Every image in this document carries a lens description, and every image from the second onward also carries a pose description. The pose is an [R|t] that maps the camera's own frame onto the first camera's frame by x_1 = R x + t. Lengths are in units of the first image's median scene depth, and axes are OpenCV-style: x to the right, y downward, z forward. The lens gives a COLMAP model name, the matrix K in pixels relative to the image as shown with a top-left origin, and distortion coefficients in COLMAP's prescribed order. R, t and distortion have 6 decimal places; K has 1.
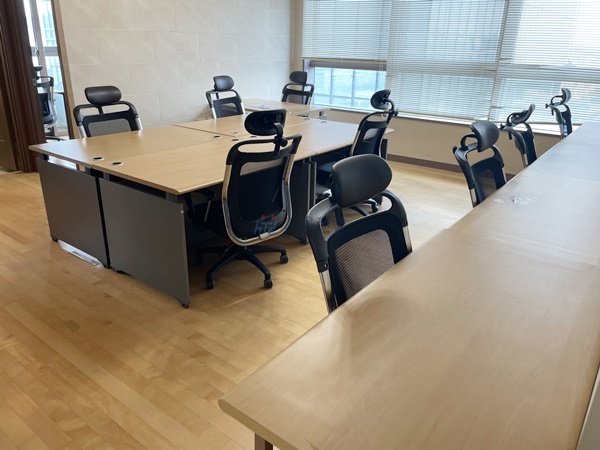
lens RADIAL K [[464.0, 0, 299.3], [0, 464.0, 221.9], [0, 0, 1]] dist [0.050811, -0.058371]
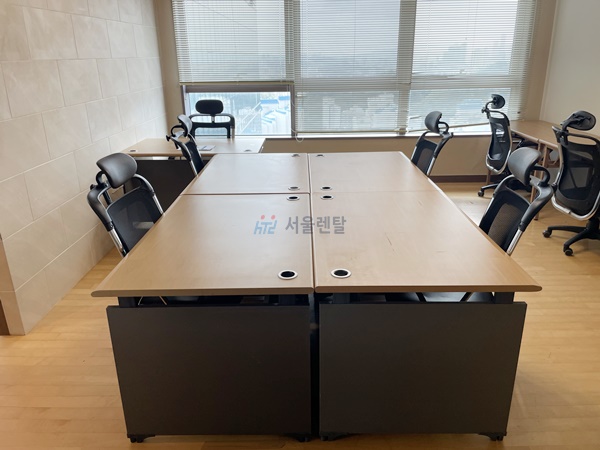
lens RADIAL K [[464.0, 0, 294.5], [0, 464.0, 222.1], [0, 0, 1]] dist [0.050811, -0.058371]
pose [[0.797997, -0.235037, 0.554939, -0.439701], [0.248400, 0.967236, 0.052462, -0.135616], [-0.549088, 0.095982, 0.830235, 0.287938]]
